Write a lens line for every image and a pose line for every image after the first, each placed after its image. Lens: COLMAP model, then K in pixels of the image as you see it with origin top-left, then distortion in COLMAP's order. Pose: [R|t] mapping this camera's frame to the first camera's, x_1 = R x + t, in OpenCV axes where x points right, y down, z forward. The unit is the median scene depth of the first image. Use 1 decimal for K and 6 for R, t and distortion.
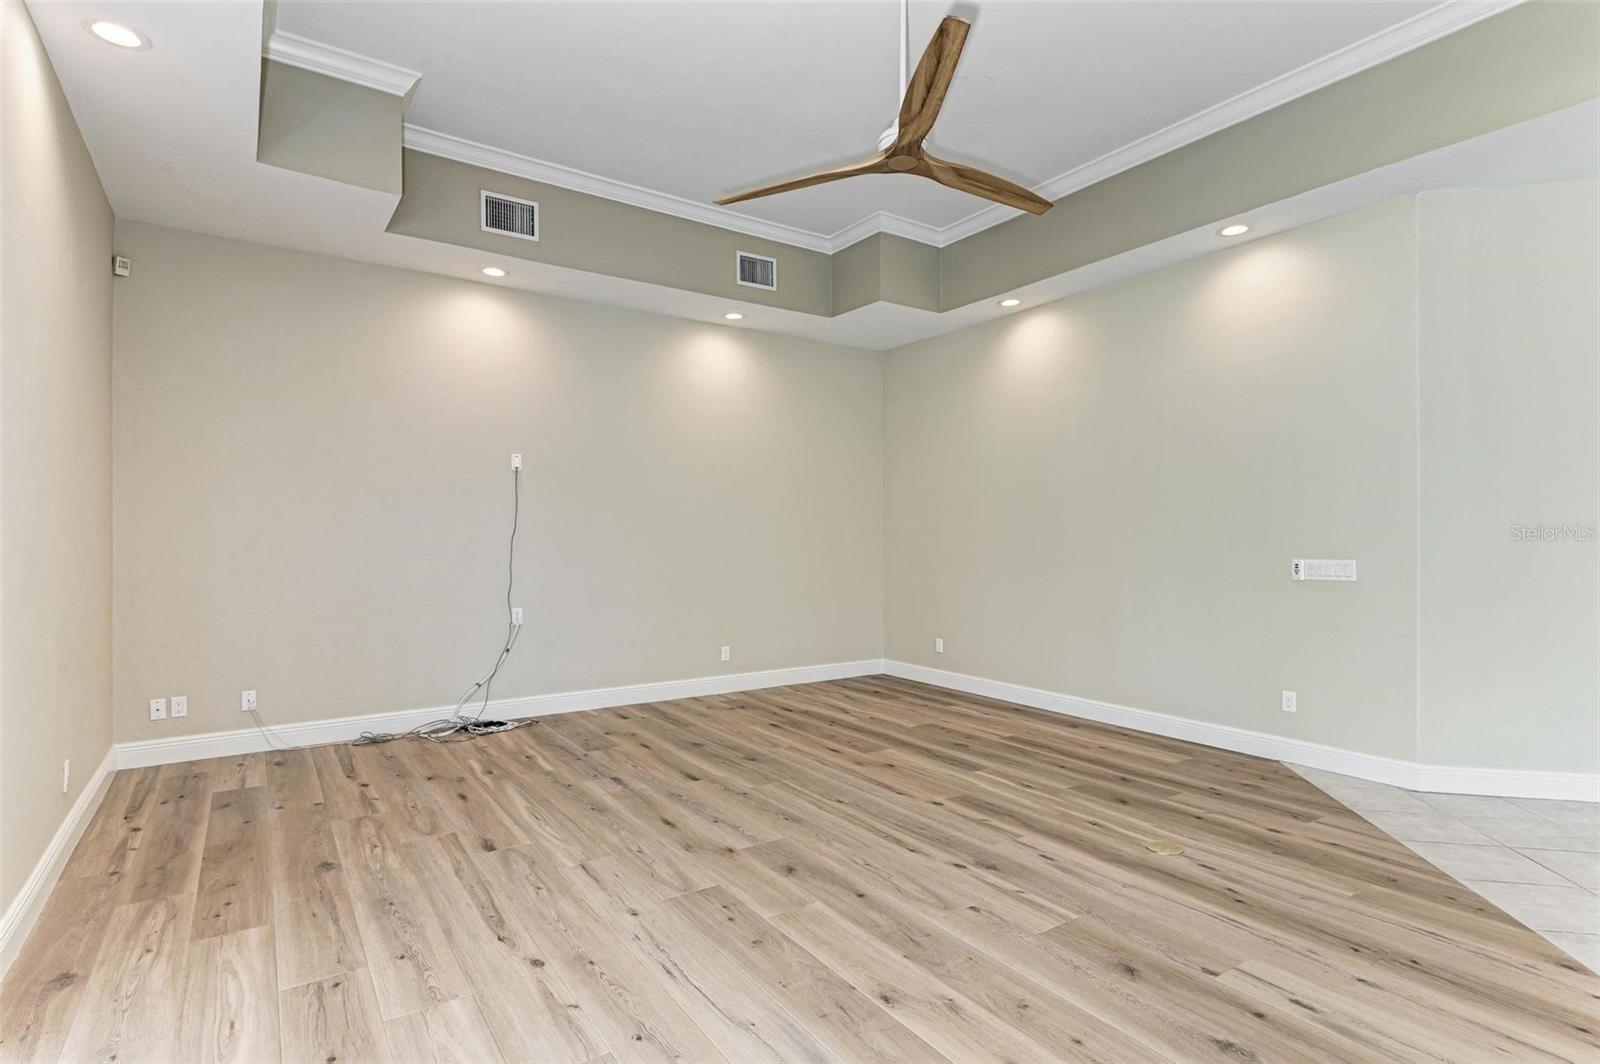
lens RADIAL K [[808.3, 0, 798.2], [0, 808.3, 541.6], [0, 0, 1]] dist [0.016032, -0.002330]
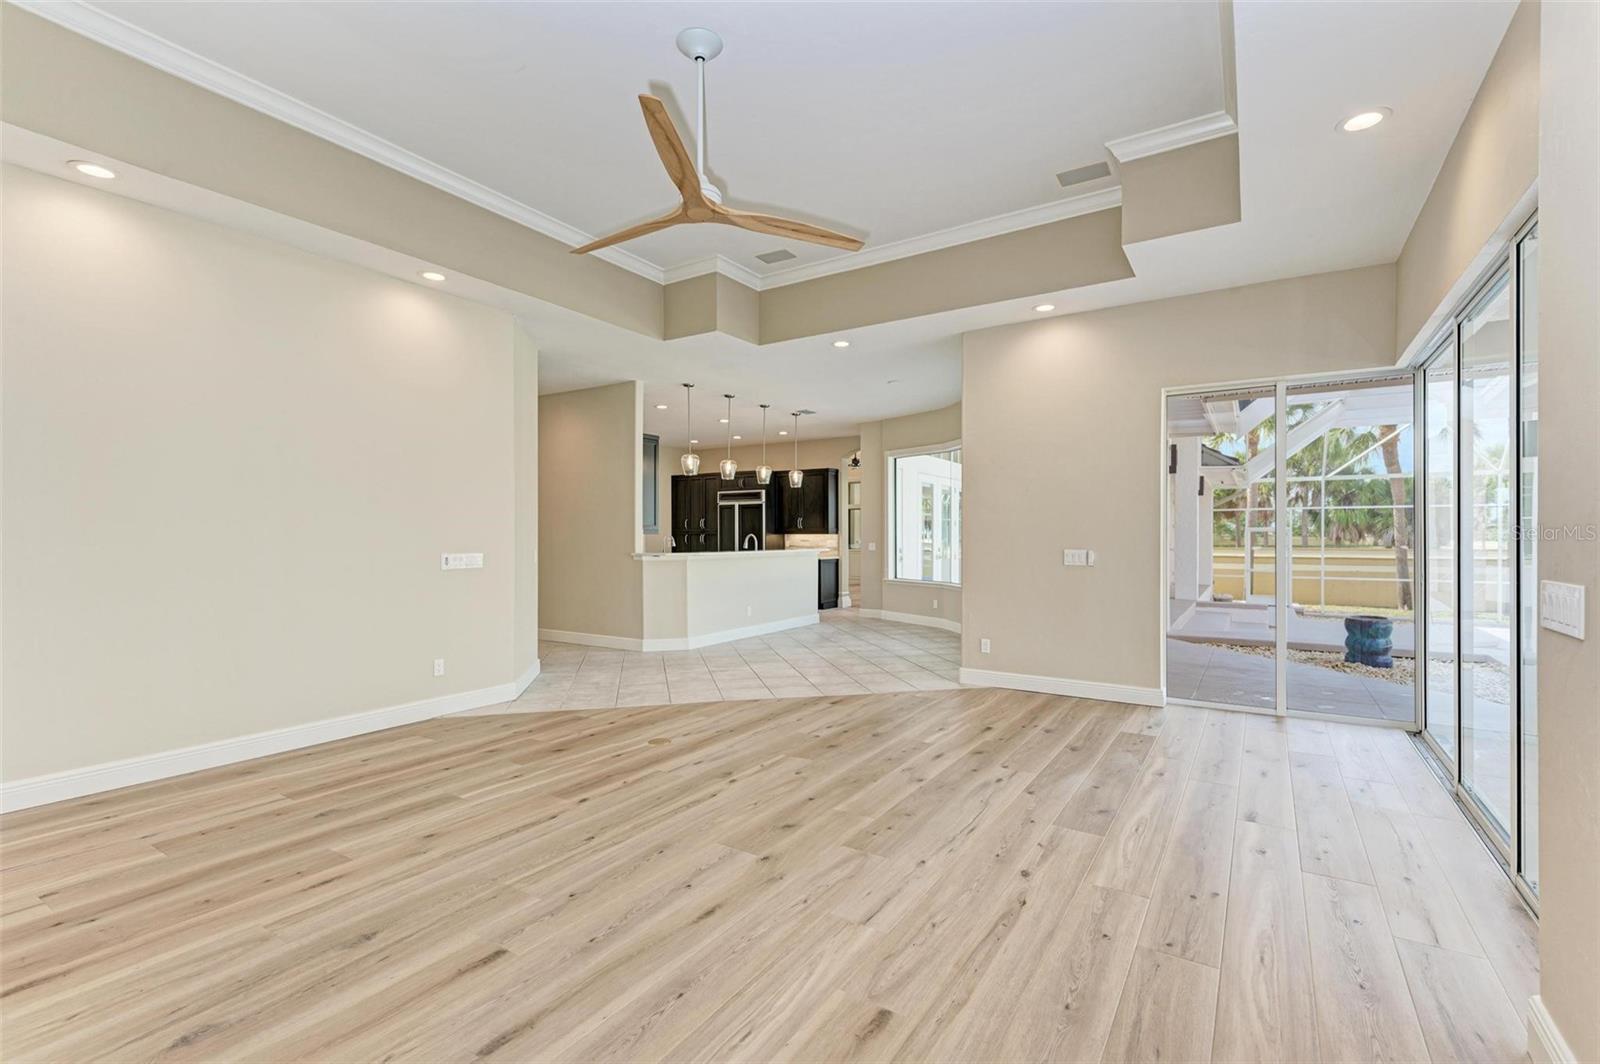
lens RADIAL K [[704.2, 0, 813.6], [0, 704.2, 537.8], [0, 0, 1]] dist [0.018159, -0.002637]
pose [[-0.401819, -0.002230, 0.915716, -0.816685], [0.006633, 0.999964, 0.005345, -0.006493], [-0.915695, 0.008221, -0.401790, 1.190177]]
